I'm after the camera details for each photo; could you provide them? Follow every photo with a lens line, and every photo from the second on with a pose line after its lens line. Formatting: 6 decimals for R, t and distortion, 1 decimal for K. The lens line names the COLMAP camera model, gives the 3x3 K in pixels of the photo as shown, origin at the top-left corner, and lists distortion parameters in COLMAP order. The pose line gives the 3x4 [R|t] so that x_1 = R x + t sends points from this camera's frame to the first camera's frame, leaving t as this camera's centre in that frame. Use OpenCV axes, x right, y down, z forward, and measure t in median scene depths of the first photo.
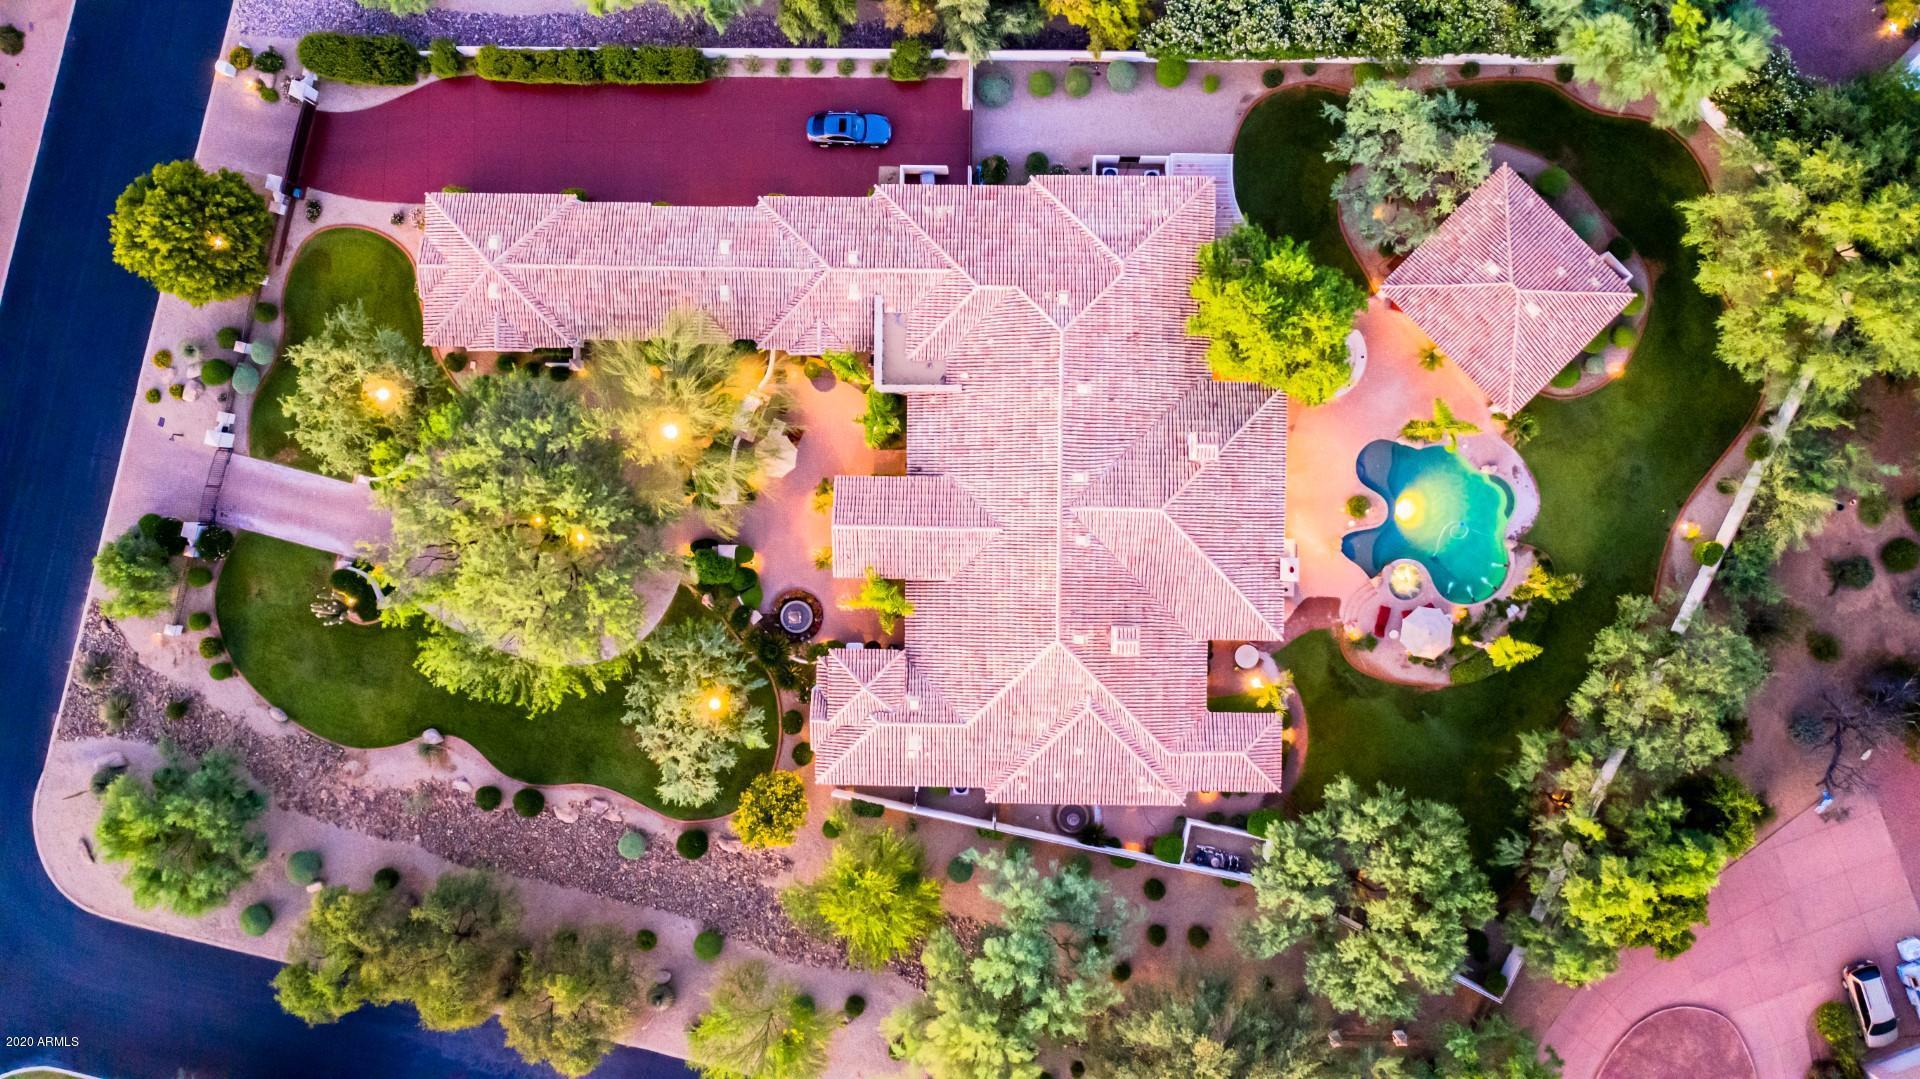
lens RADIAL K [[1522.6, 0, 961.7], [0, 1522.6, 536.0], [0, 0, 1]] dist [-0.012432, 0.008815]
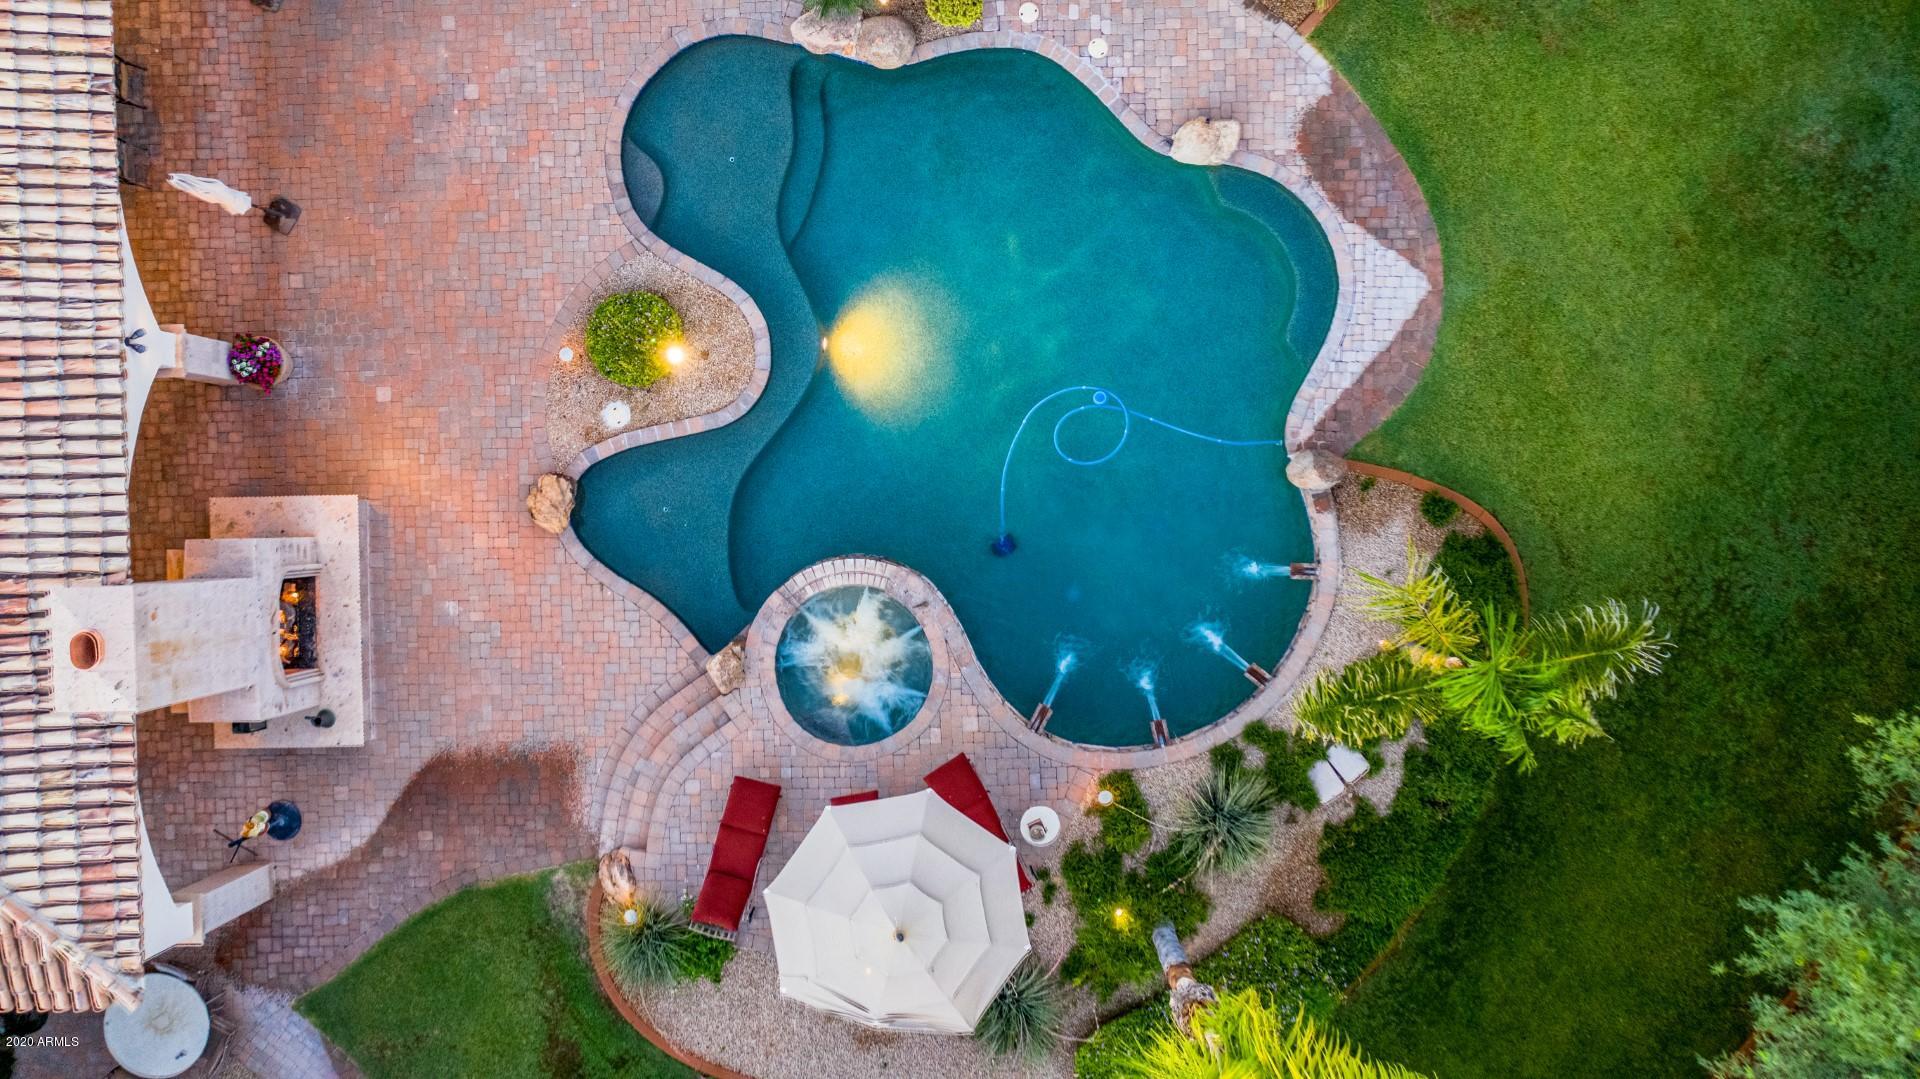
lens RADIAL K [[1522.6, 0, 963.2], [0, 1522.6, 536.1], [0, 0, 1]] dist [-0.012432, 0.008815]
pose [[0.999059, -0.042922, -0.006202, 0.320184], [0.042933, 0.999077, 0.001612, 0.012408], [0.006127, -0.001877, 0.999979, 0.802307]]
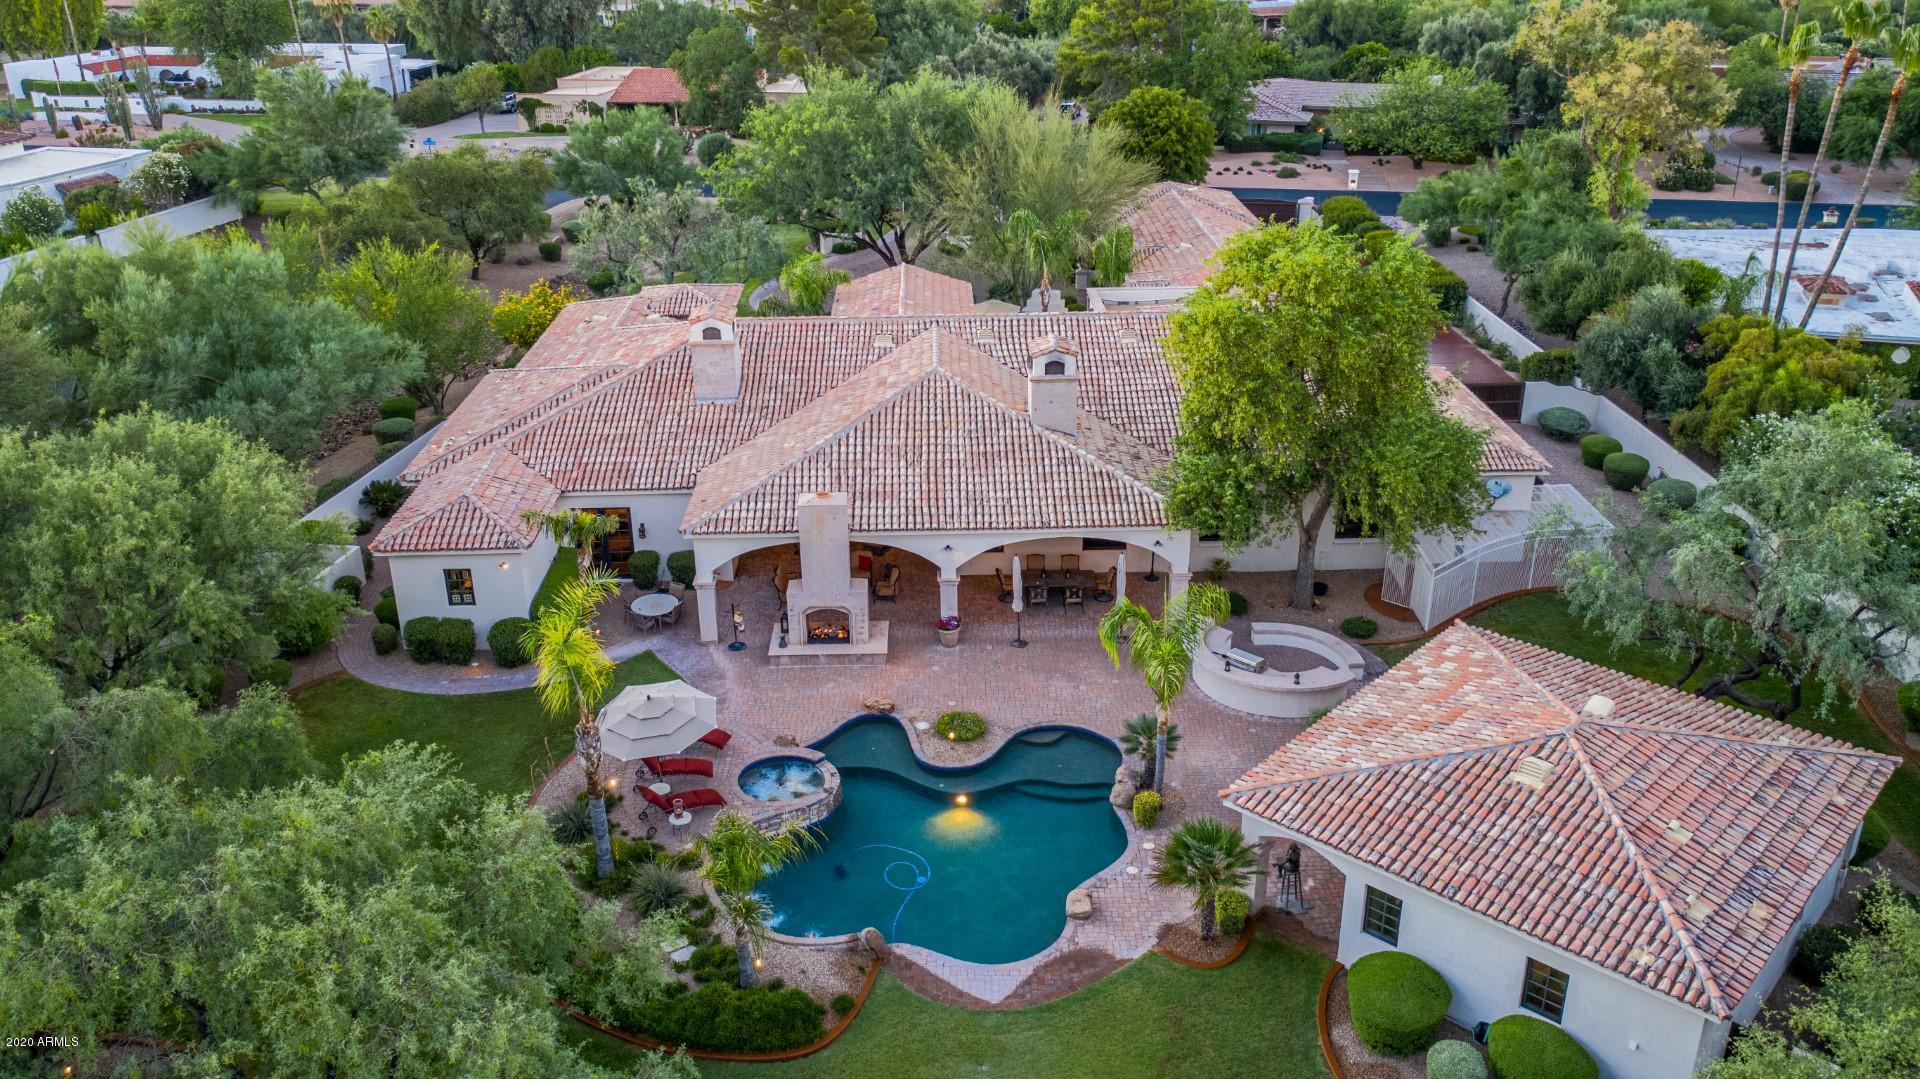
lens RADIAL K [[1522.6, 0, 971.9], [0, 1522.6, 530.3], [0, 0, 1]] dist [-0.012432, 0.008815]
pose [[0.046953, 0.410305, -0.910739, 0.660253], [-0.998891, 0.016189, -0.044204, -0.003783], [-0.003393, 0.911804, 0.410611, 0.794711]]
